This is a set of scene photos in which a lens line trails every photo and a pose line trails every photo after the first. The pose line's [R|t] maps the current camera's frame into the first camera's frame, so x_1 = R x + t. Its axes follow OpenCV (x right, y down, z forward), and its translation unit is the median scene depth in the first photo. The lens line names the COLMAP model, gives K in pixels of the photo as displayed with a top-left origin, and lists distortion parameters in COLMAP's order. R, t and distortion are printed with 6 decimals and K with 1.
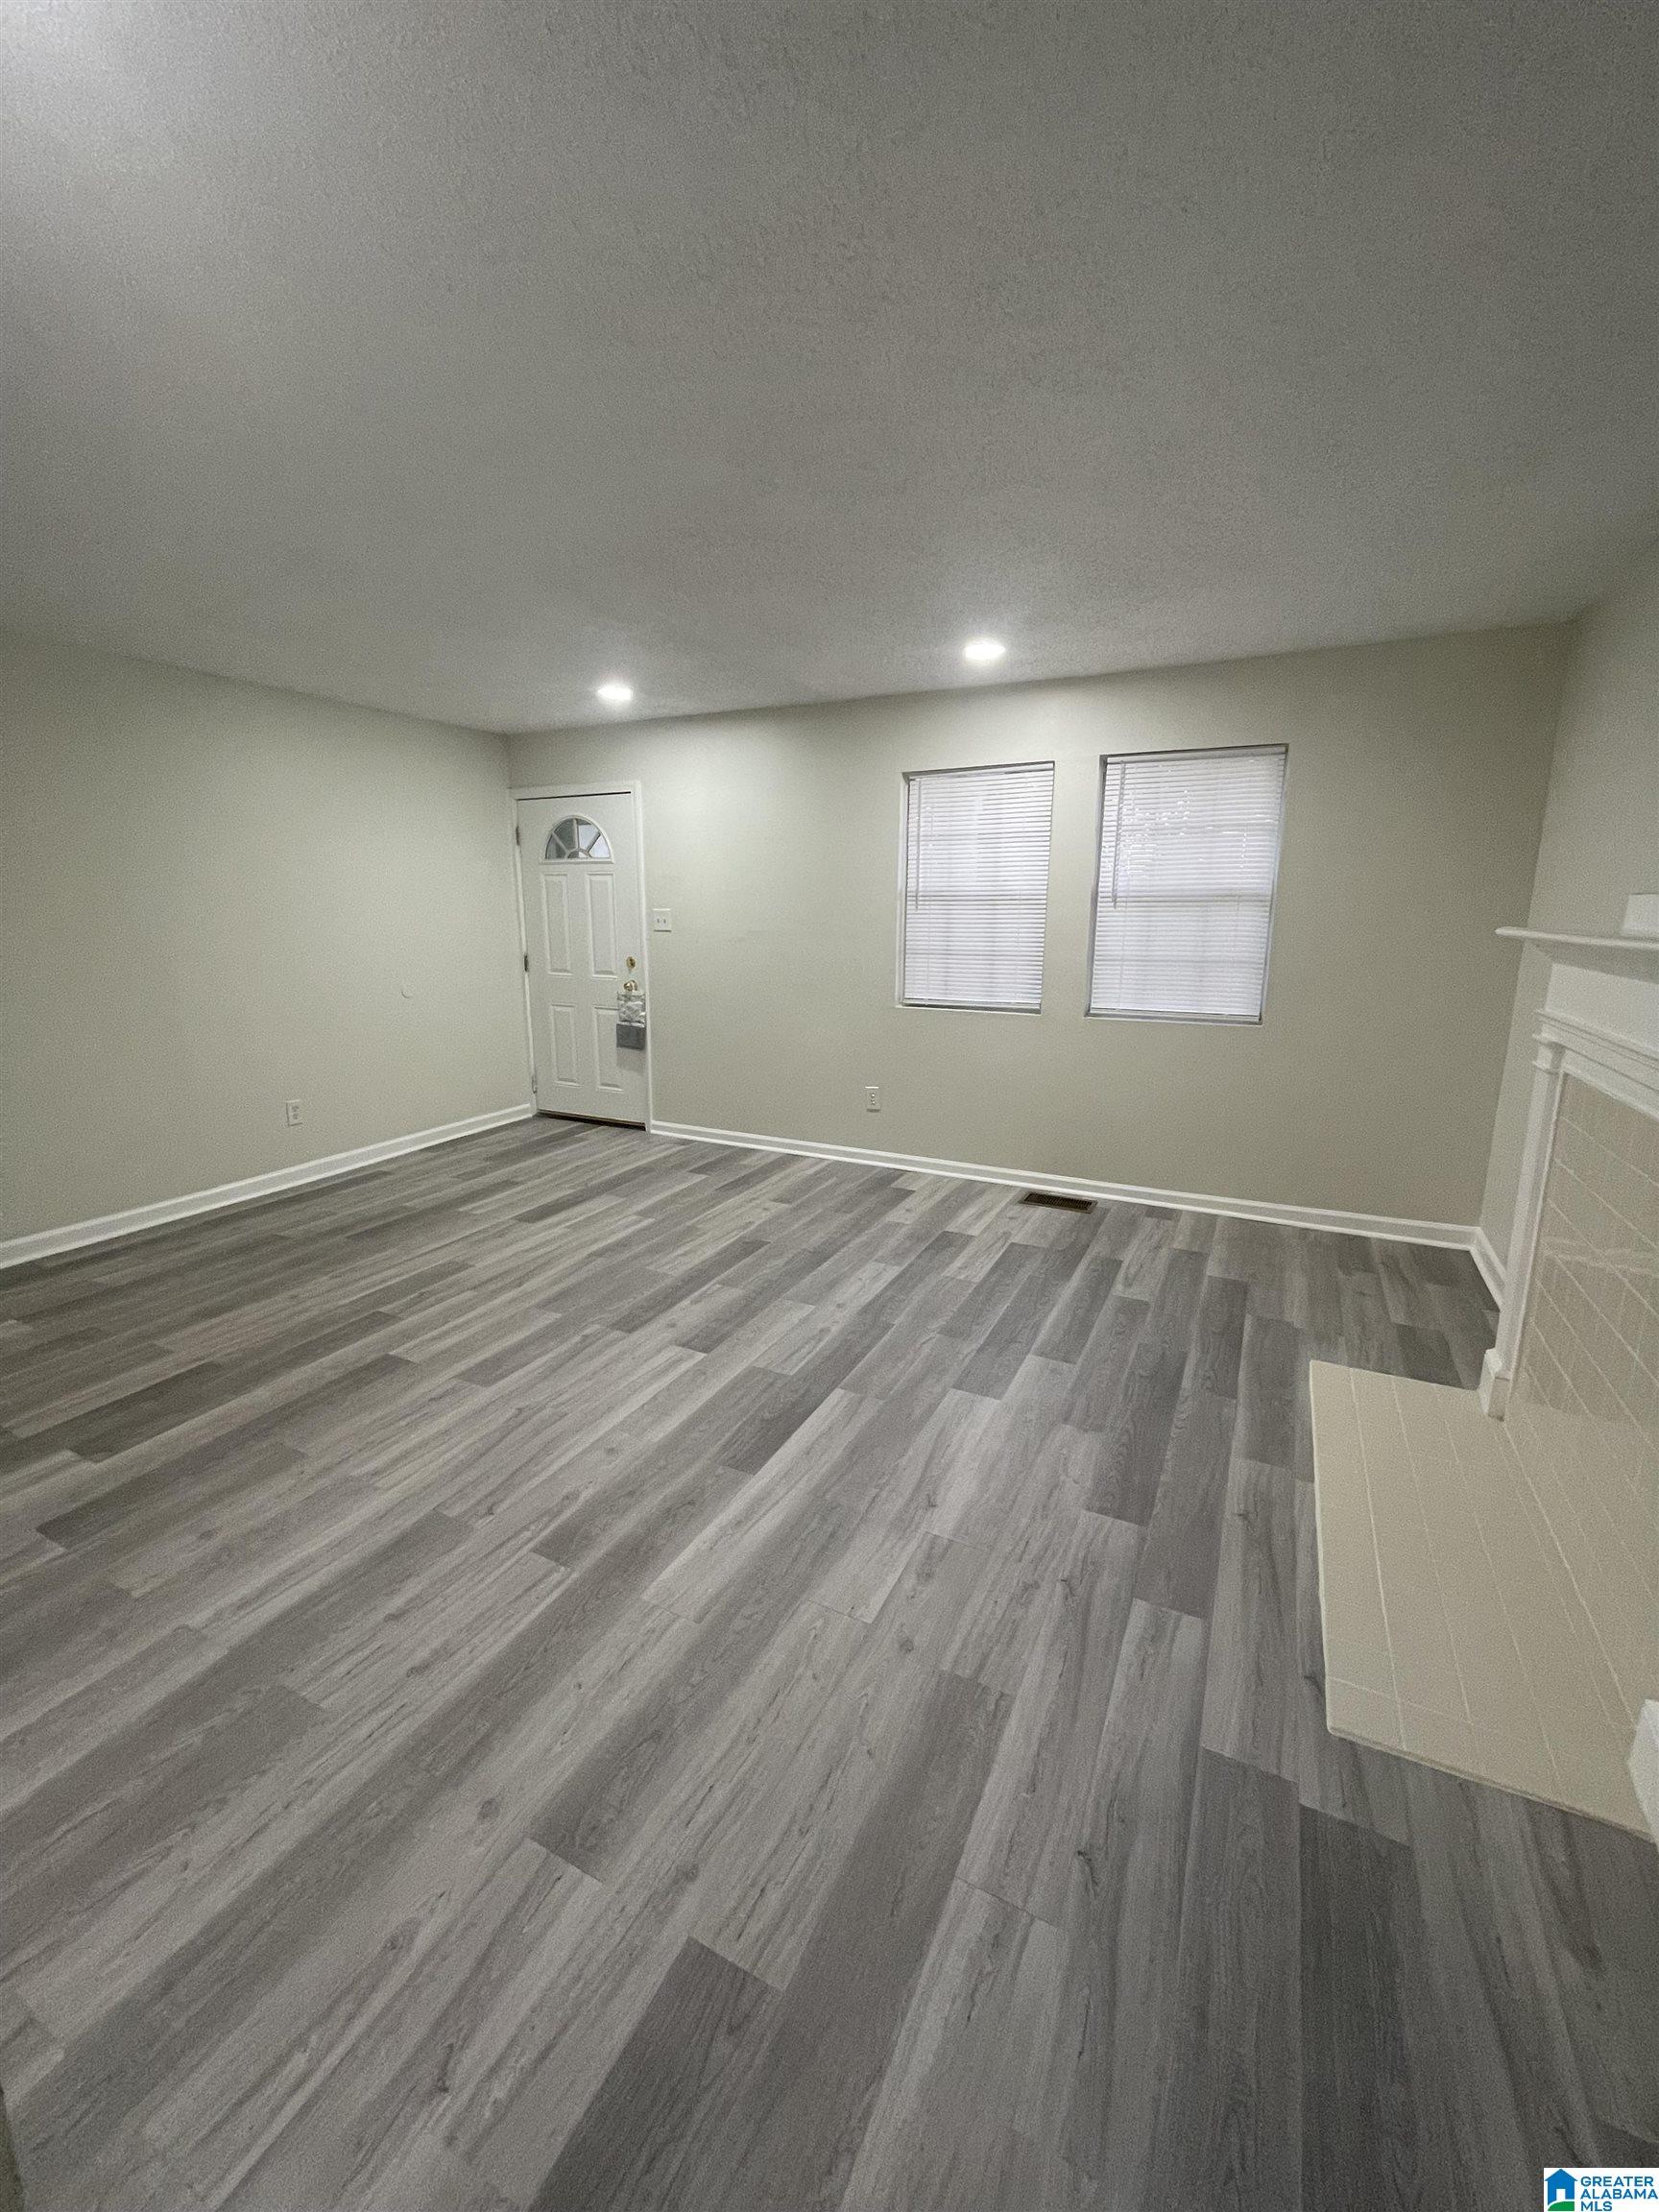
lens RADIAL K [[896.7, 0, 865.9], [0, 896.7, 1070.8], [0, 0, 1]] dist [0.000054, 0.000002]
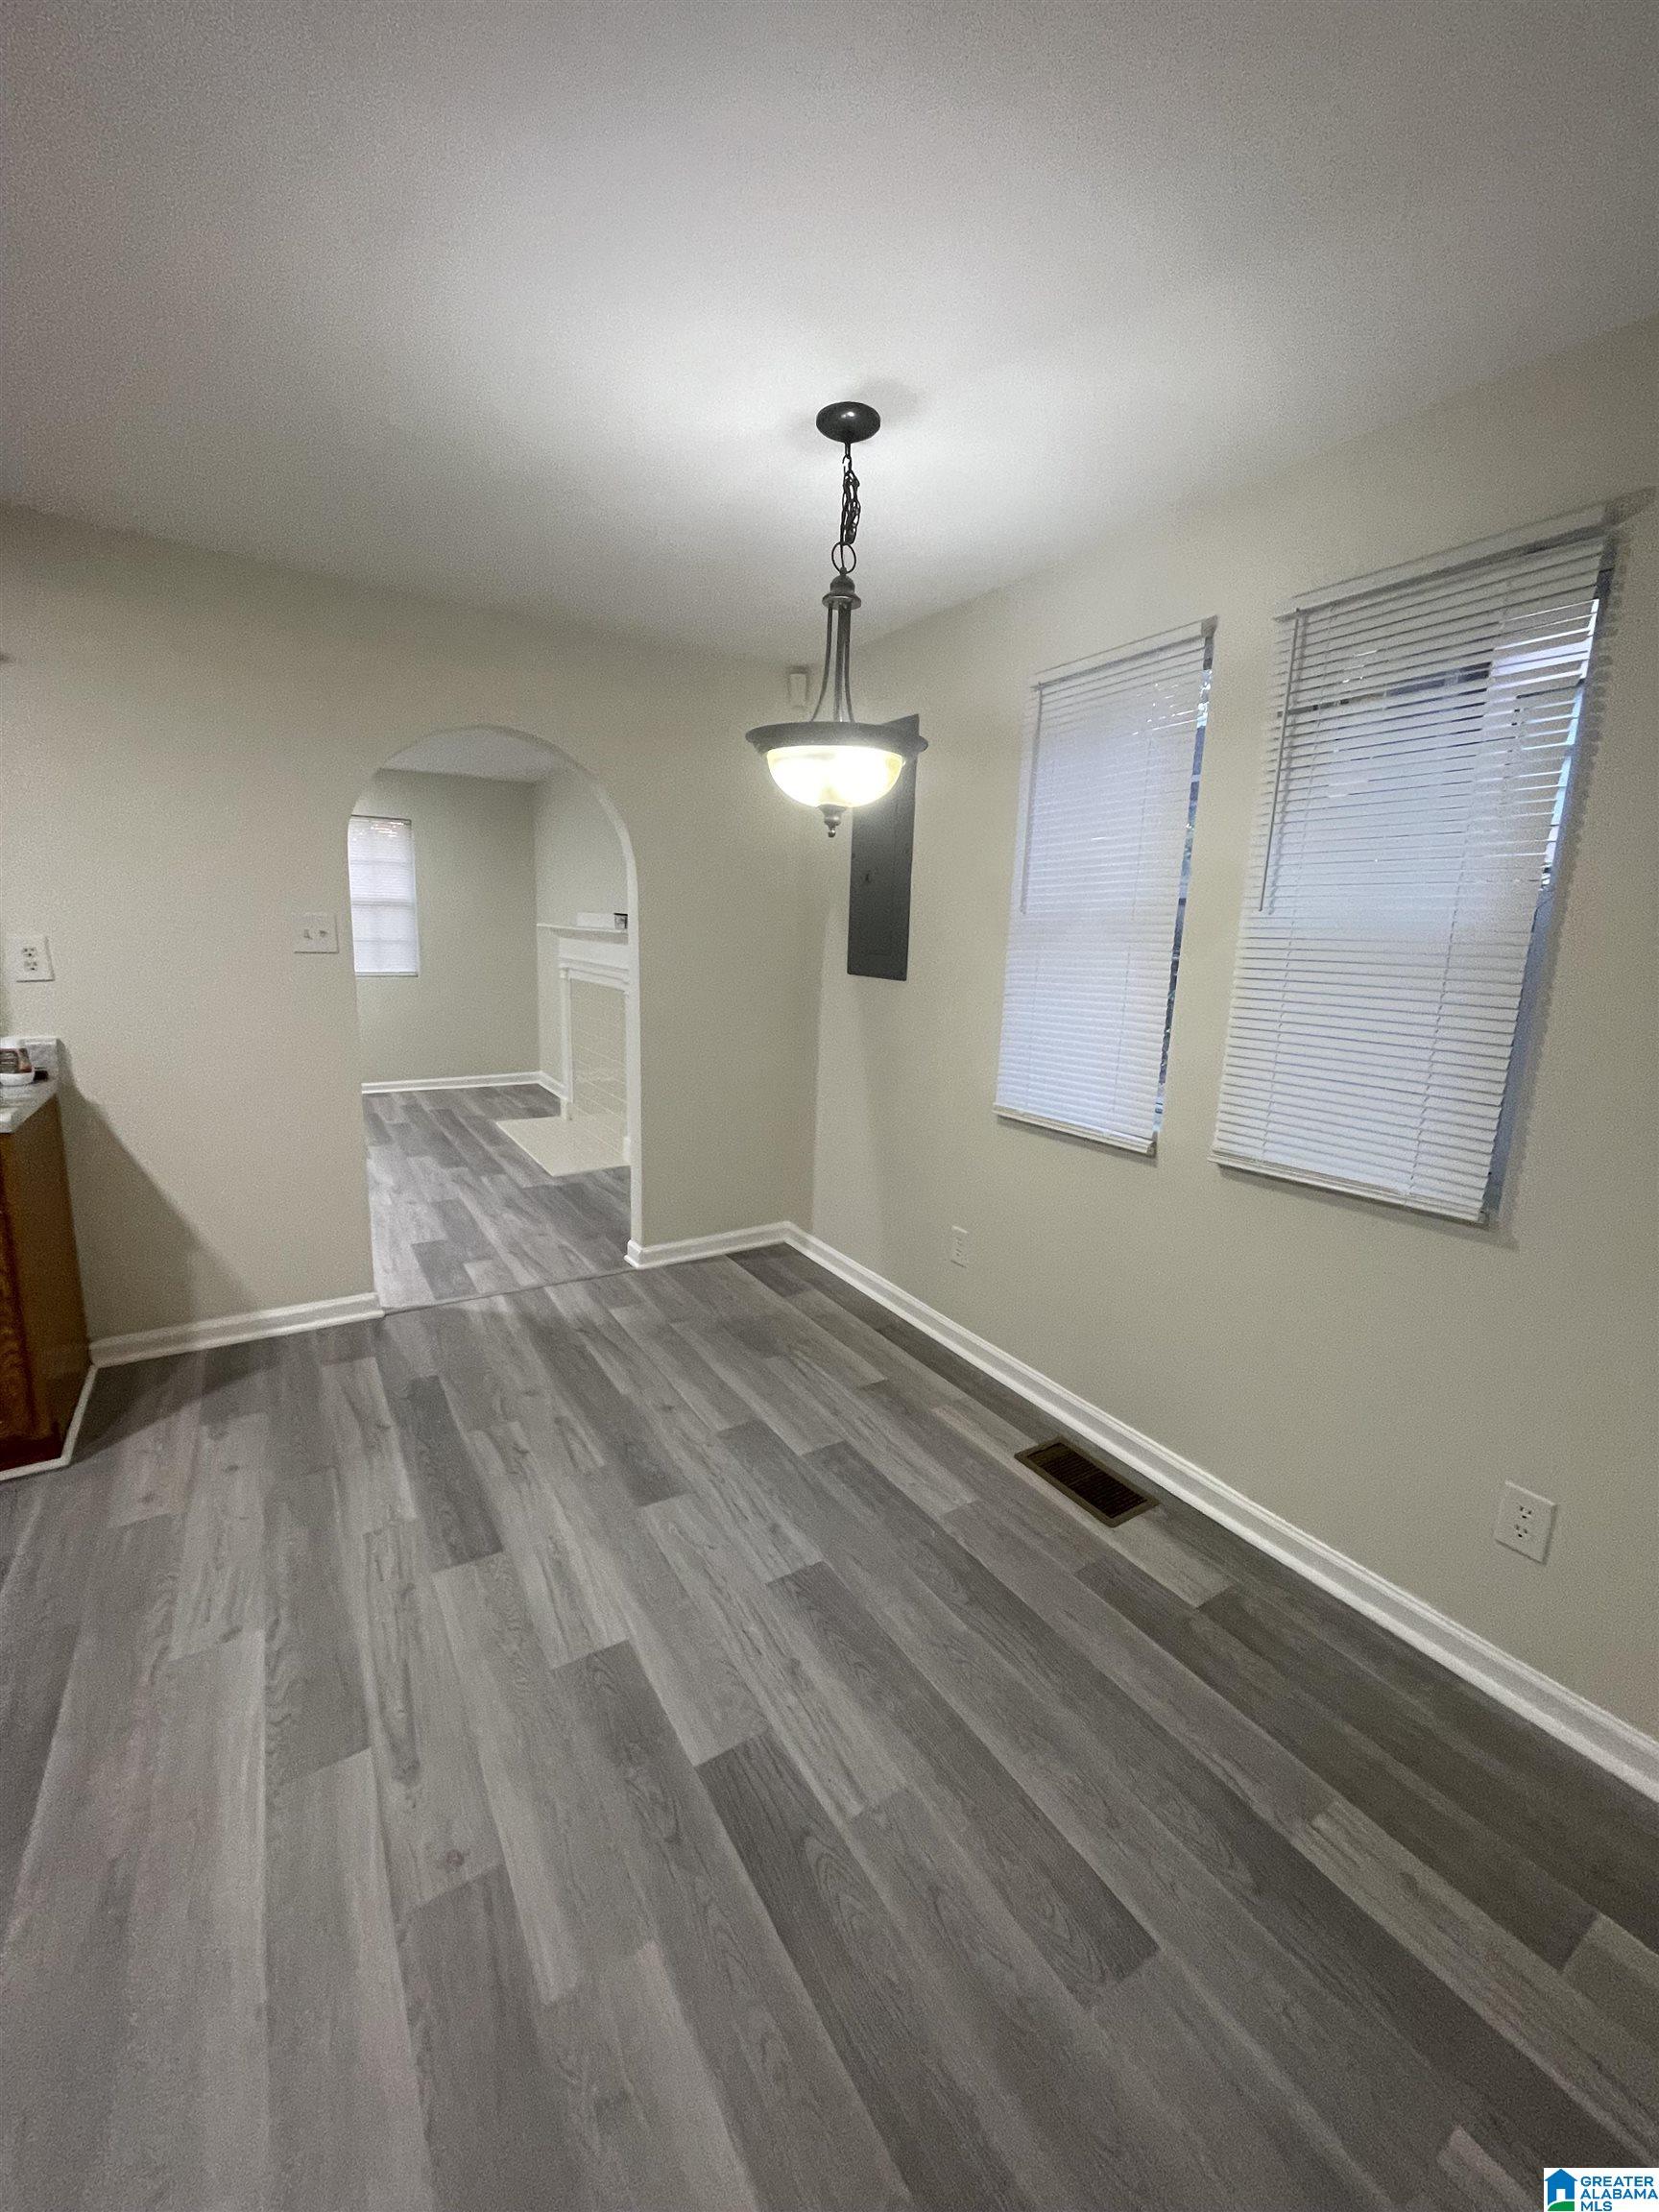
lens RADIAL K [[888.3, 0, 827.0], [0, 888.3, 1095.7], [0, 0, 1]] dist [0.000395, 0.000094]
pose [[0.538238, -0.148813, 0.829551, -0.912758], [0.124123, 0.987551, 0.096621, 0.163152], [-0.833603, 0.050961, 0.550009, -0.926416]]
